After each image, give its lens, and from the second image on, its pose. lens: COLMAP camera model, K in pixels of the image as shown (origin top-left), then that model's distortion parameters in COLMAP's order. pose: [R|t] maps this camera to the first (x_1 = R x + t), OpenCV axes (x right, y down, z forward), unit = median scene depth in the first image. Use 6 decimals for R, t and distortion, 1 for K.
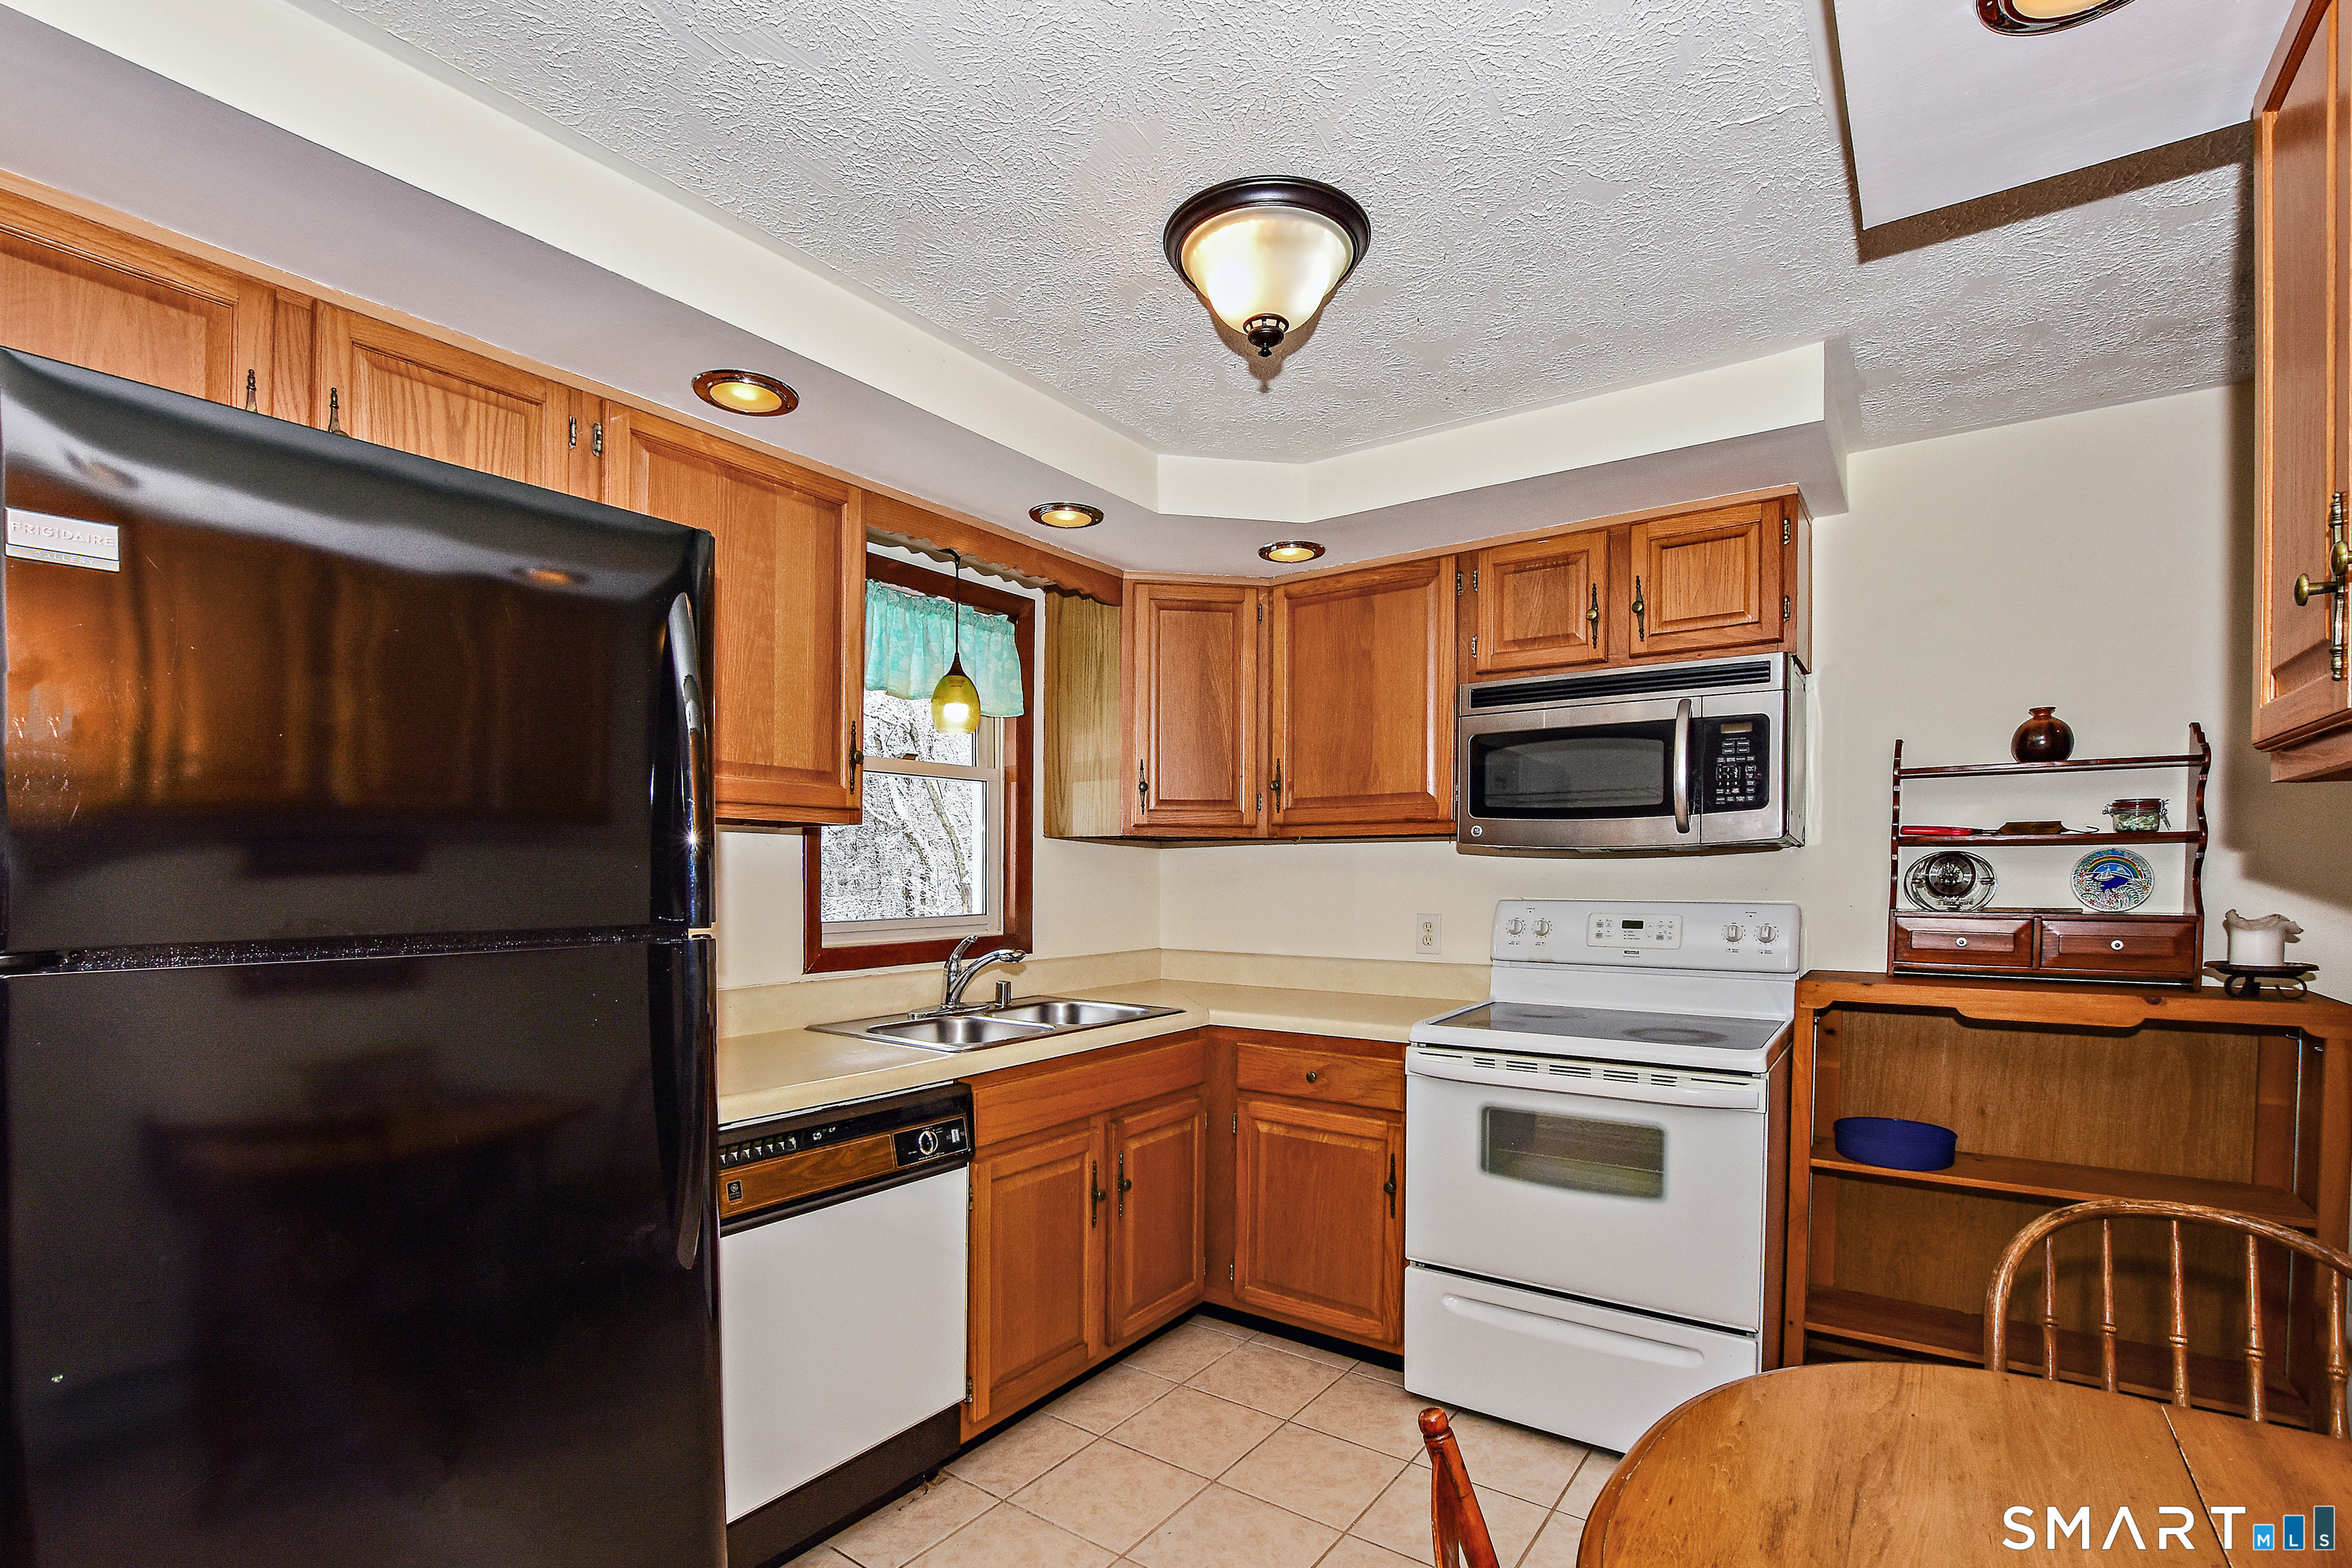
lens RADIAL K [[1076.6, 0, 1170.2], [0, 1076.6, 894.7], [0, 0, 1]] dist [-0.028511, 0.000006]
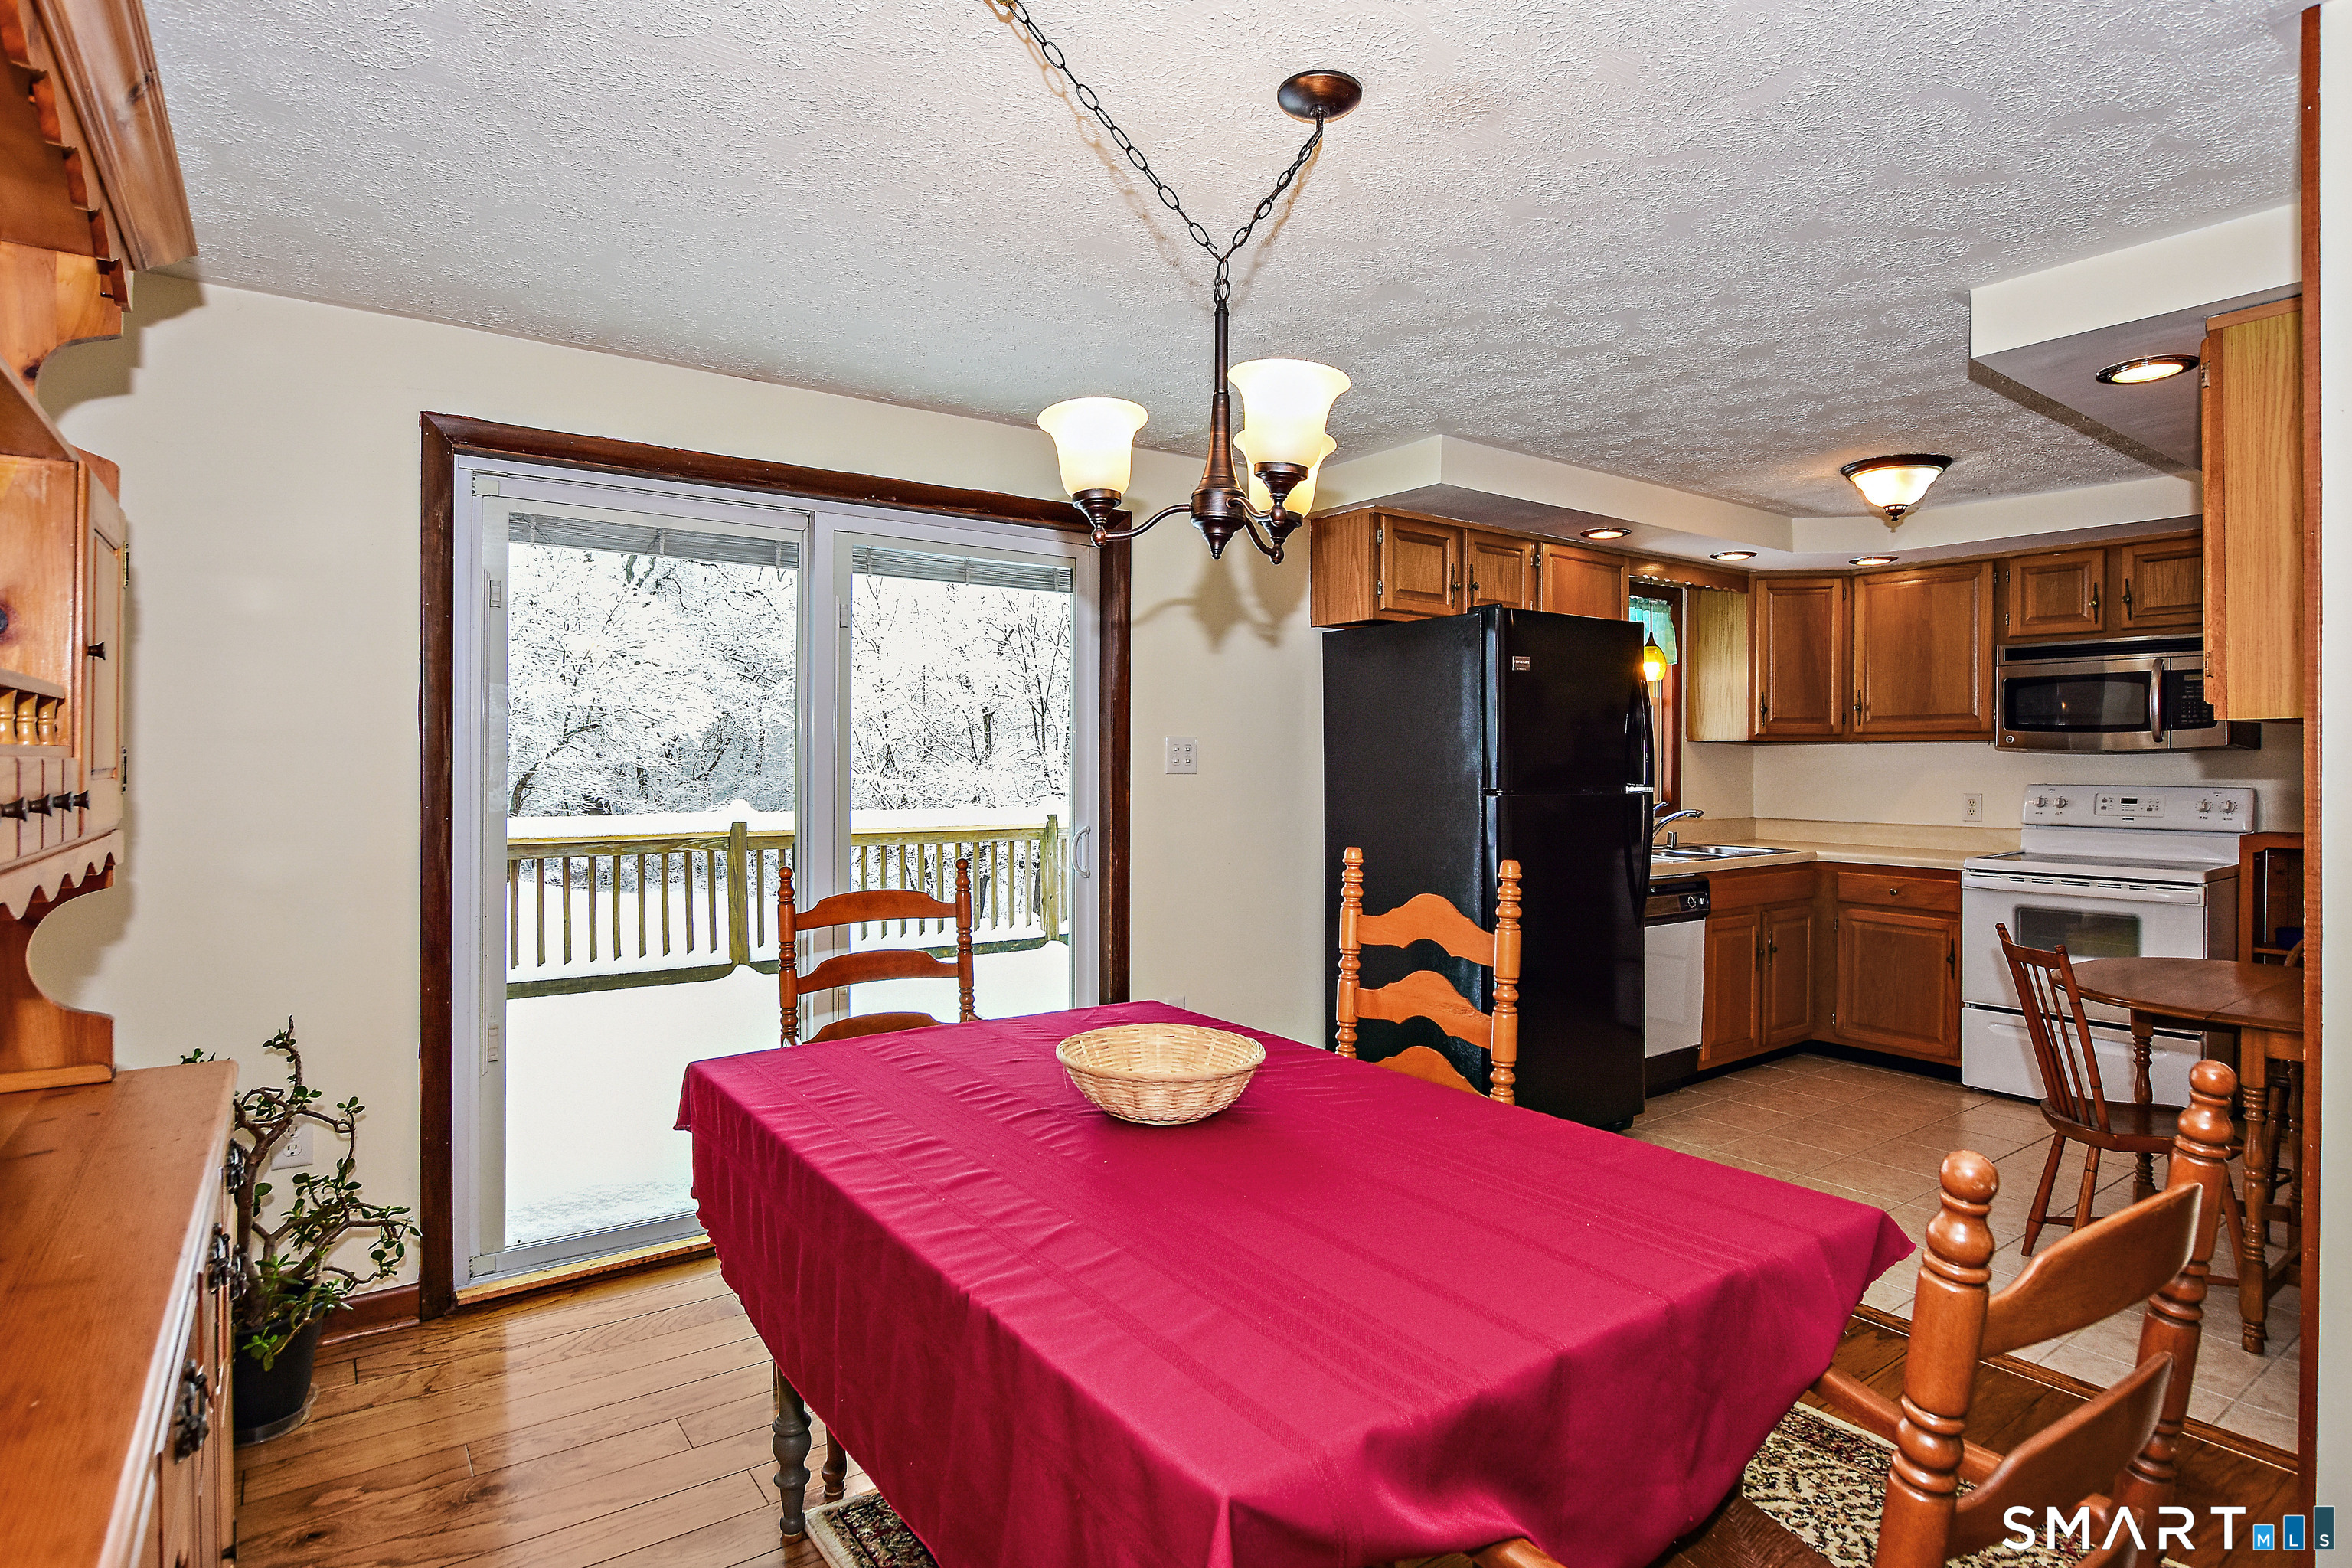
lens RADIAL K [[1207.5, 0, 1182.8], [0, 1207.5, 755.4], [0, 0, 1]] dist [-0.026492, 0.000894]
pose [[0.947653, 0.002449, -0.319293, -0.333193], [-0.010544, 0.999665, -0.023625, 0.019985], [0.319128, 0.025755, 0.947362, -1.132889]]
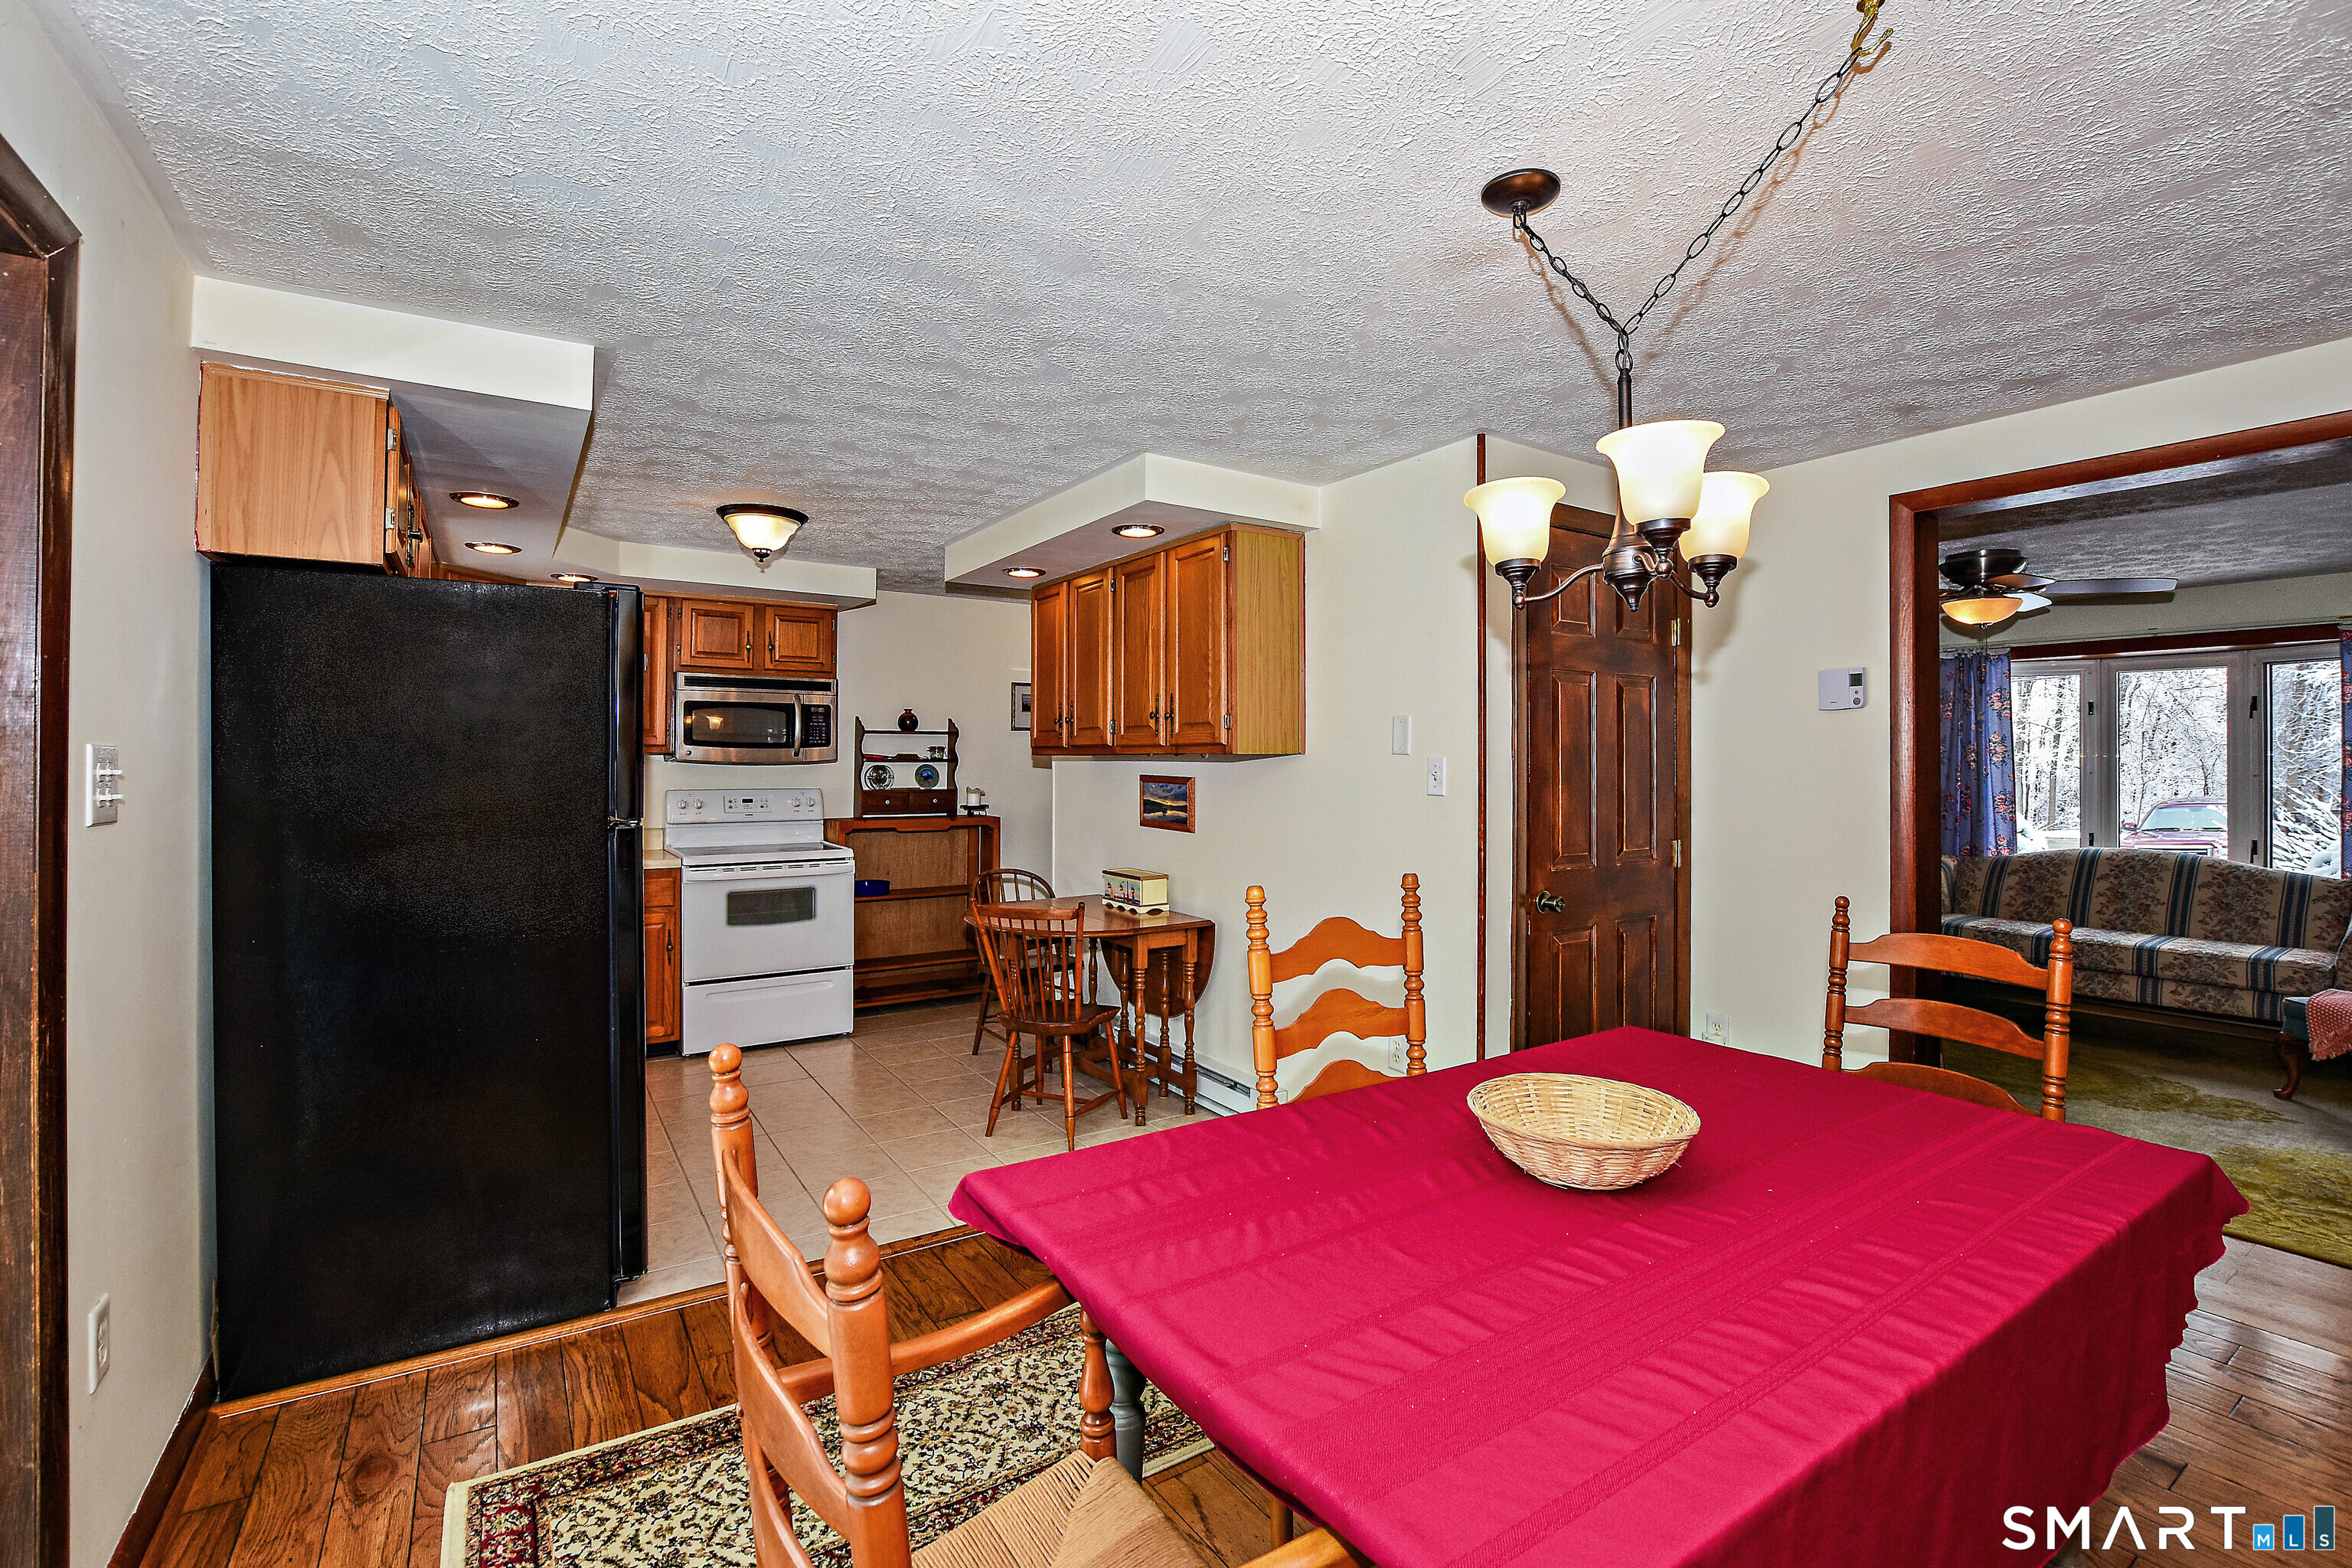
lens RADIAL K [[1048.1, 0, 1178.0], [0, 1048.1, 756.7], [0, 0, 1]] dist [-0.032893, 0.000303]
pose [[0.364307, 0.008297, 0.931242, -1.178101], [0.014742, 0.999784, -0.014674, -0.014061], [-0.931162, 0.019074, 0.364105, -0.479311]]
